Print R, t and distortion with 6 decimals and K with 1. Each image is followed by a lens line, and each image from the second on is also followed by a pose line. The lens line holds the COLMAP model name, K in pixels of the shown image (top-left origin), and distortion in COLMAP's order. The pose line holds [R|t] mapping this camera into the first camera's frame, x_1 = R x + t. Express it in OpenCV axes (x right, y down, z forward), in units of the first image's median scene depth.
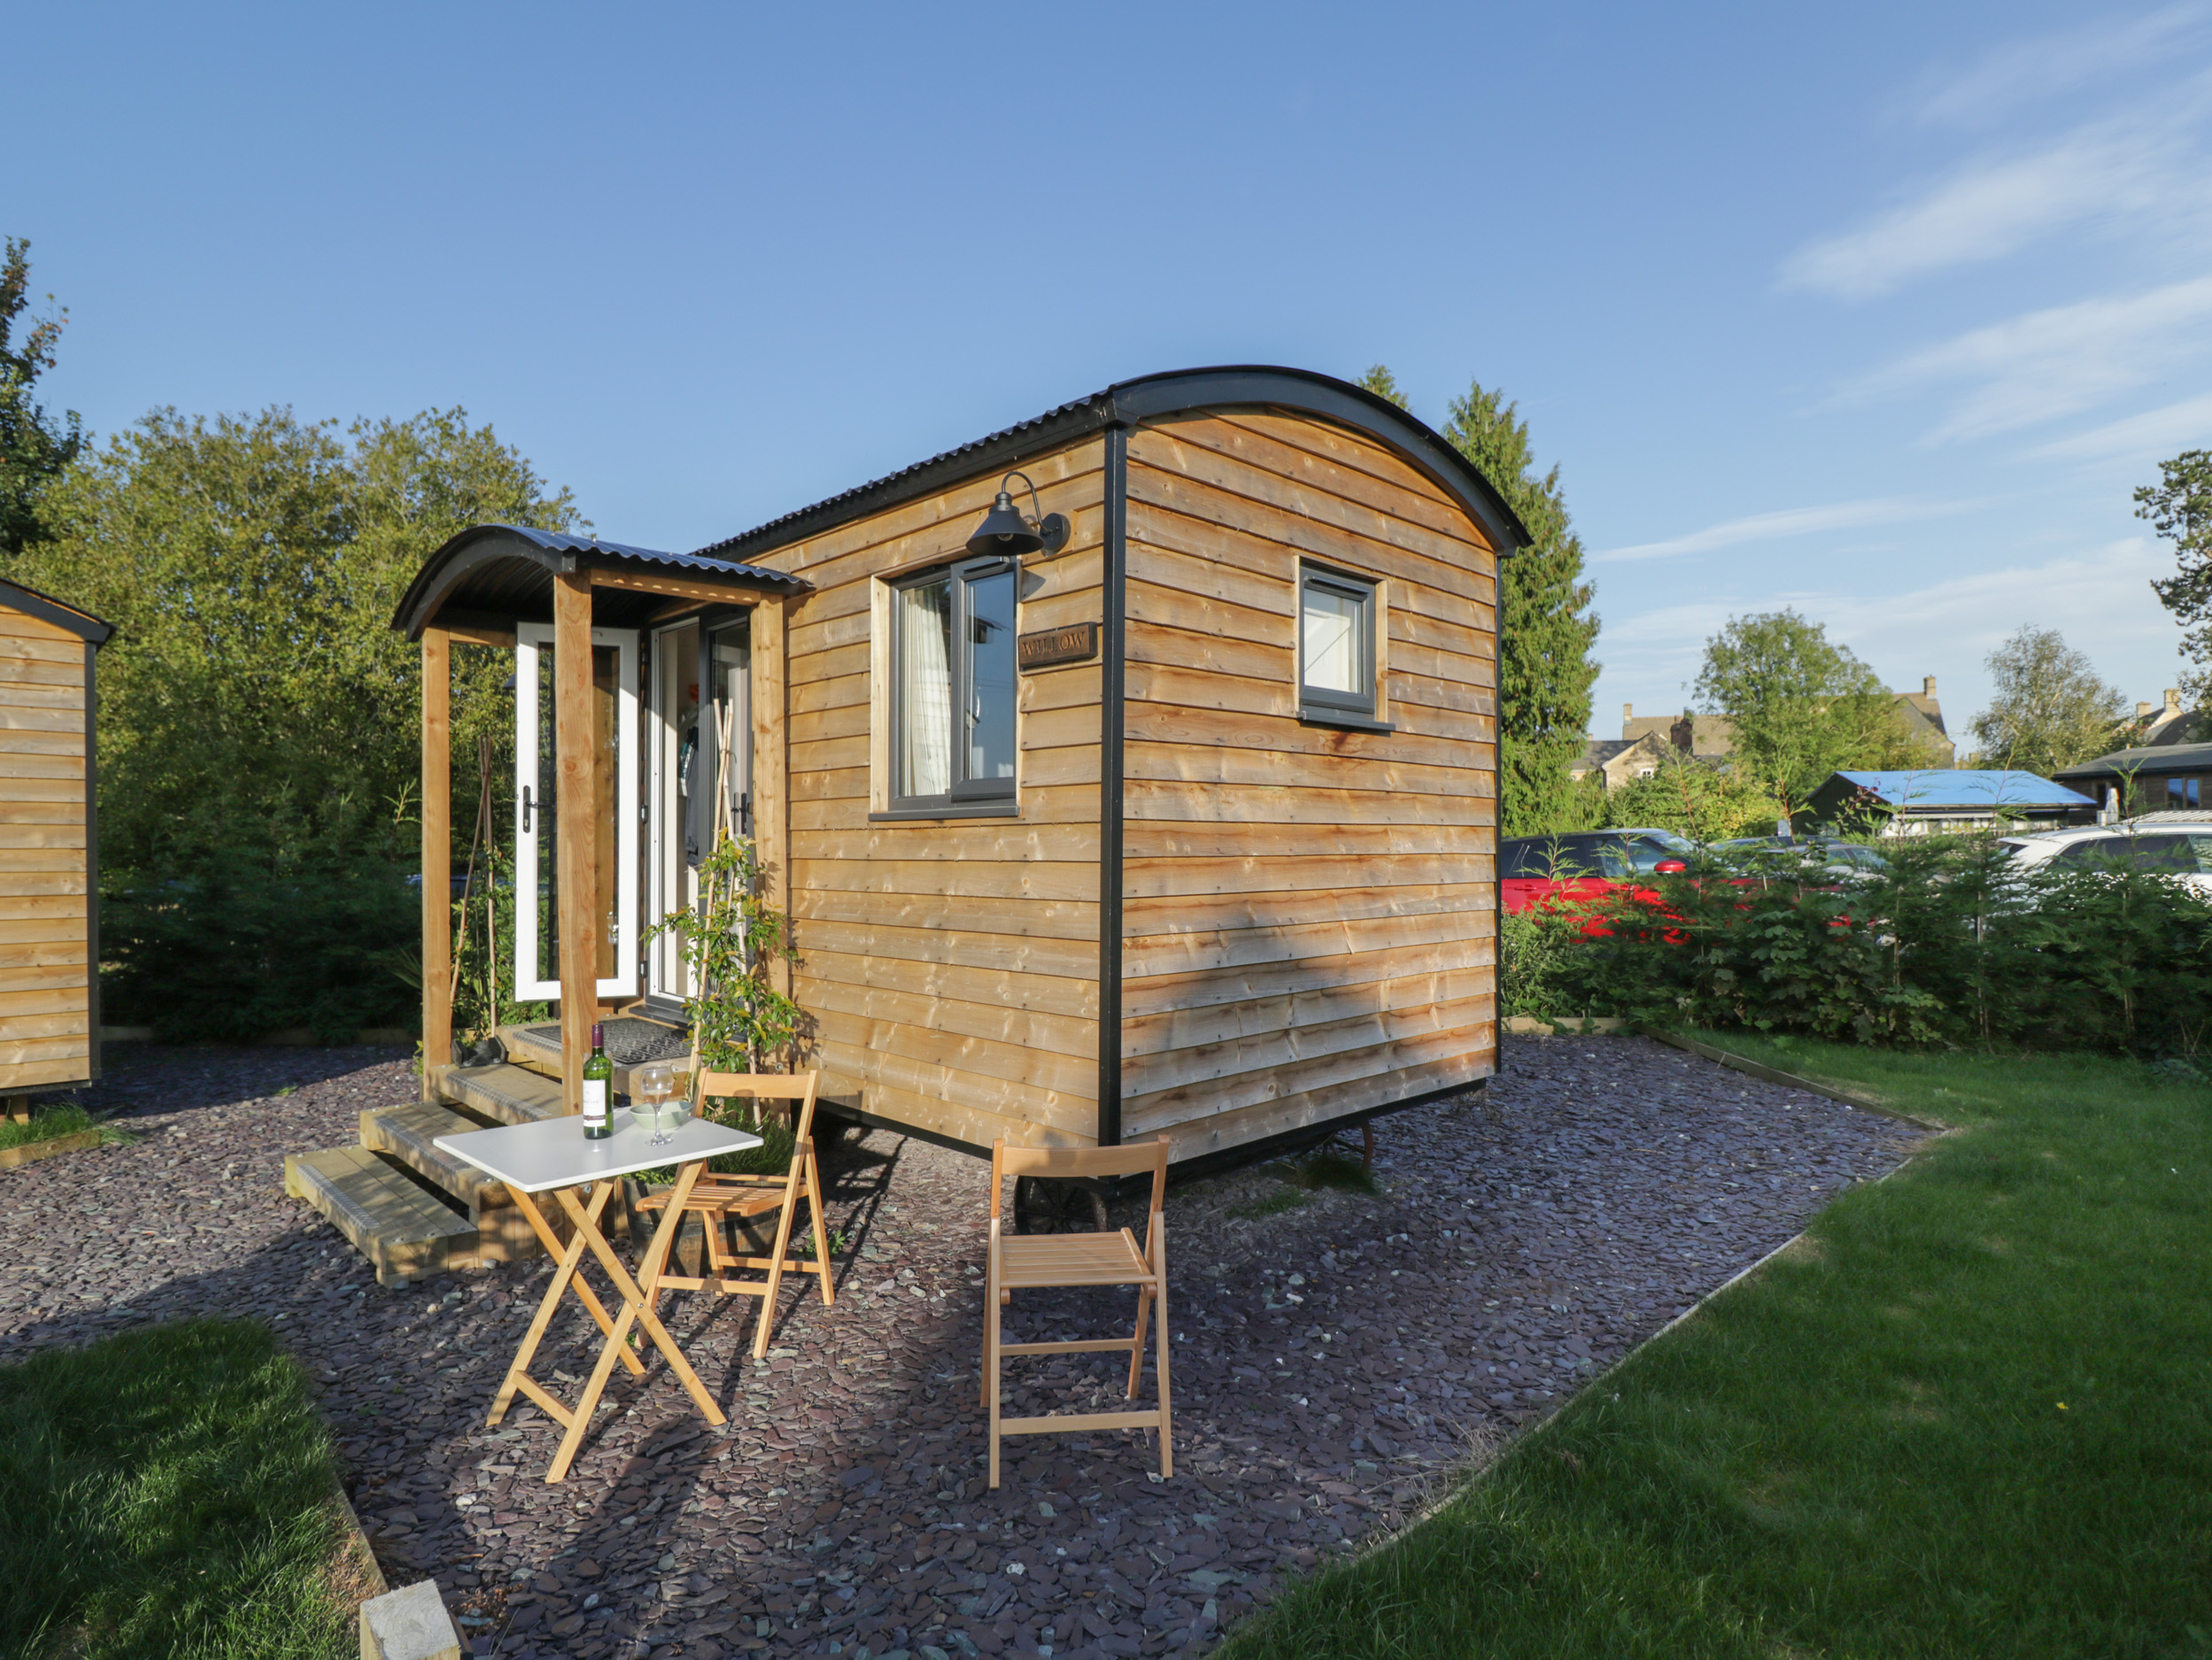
lens RADIAL K [[1200.9, 0, 1106.0], [0, 1200.9, 830.0], [0, 0, 1]] dist [-0.000276, -0.000305]
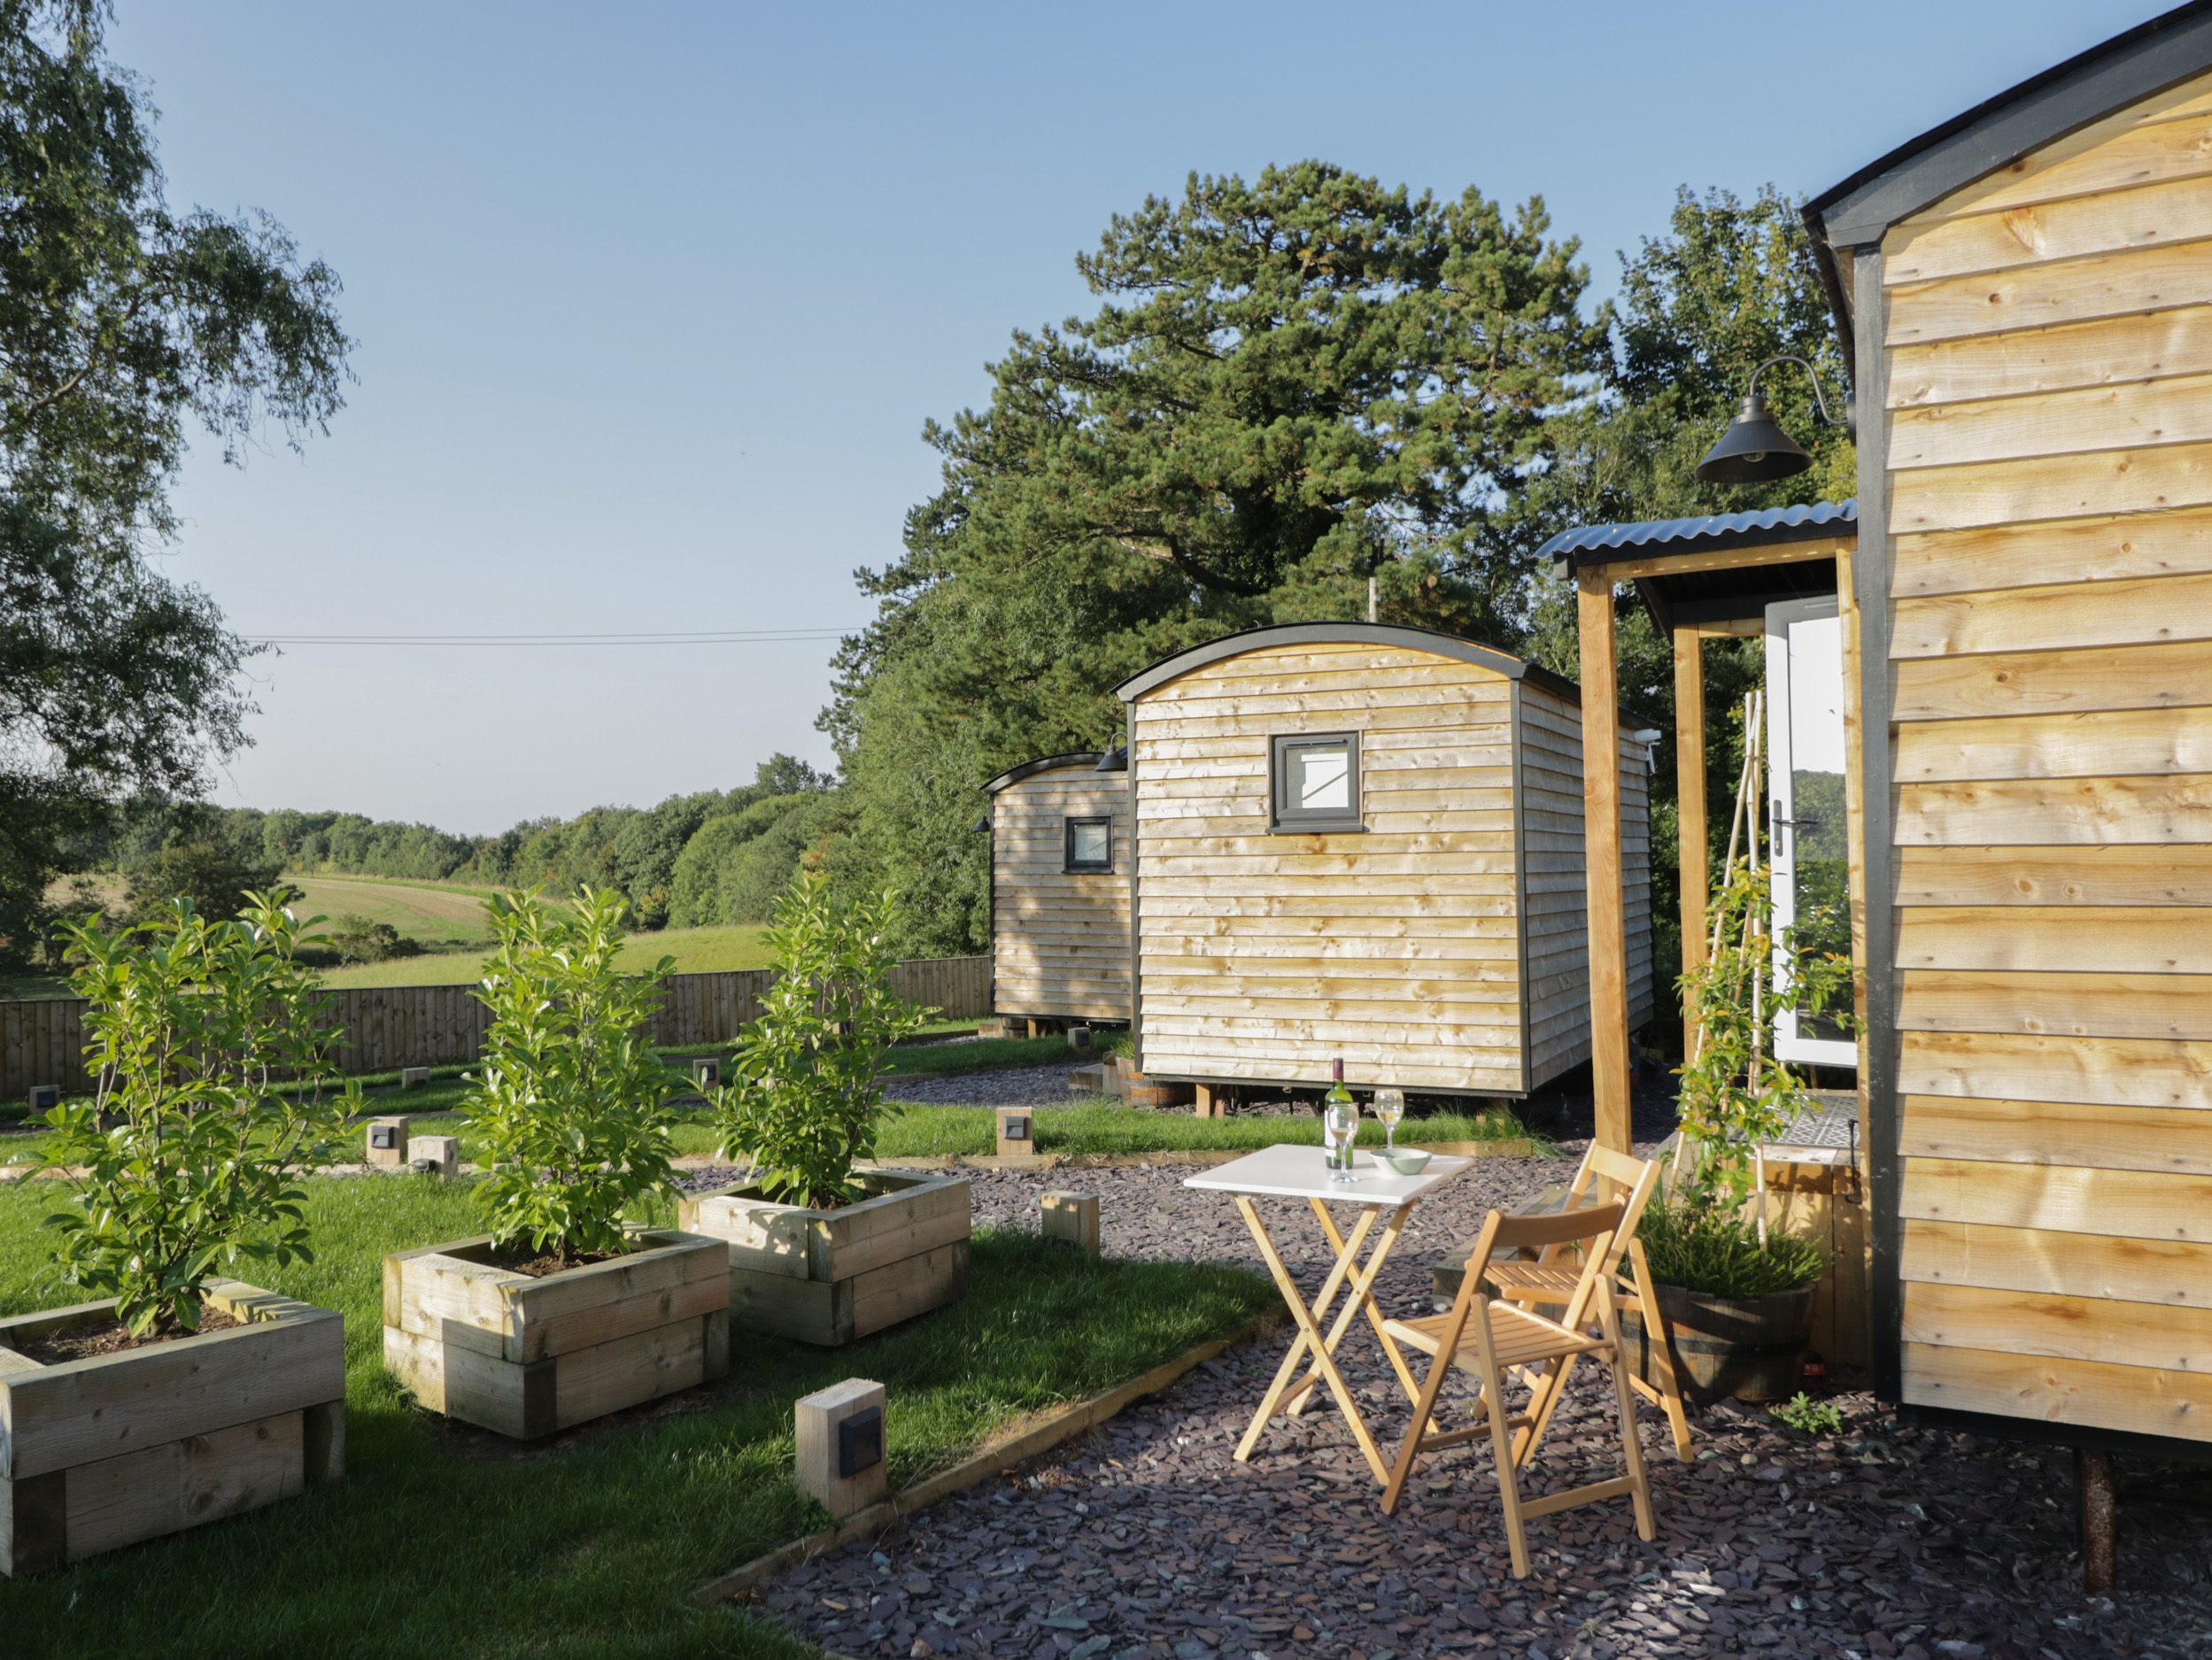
lens RADIAL K [[1736.5, 0, 1106.0], [0, 1736.5, 830.0], [0, 0, 1]] dist [-0.003449, -0.002025]
pose [[0.282519, -0.019385, -0.959066, 0.541852], [0.021517, 0.999672, -0.013867, -0.009977], [0.959020, -0.016719, 0.282844, 0.225213]]
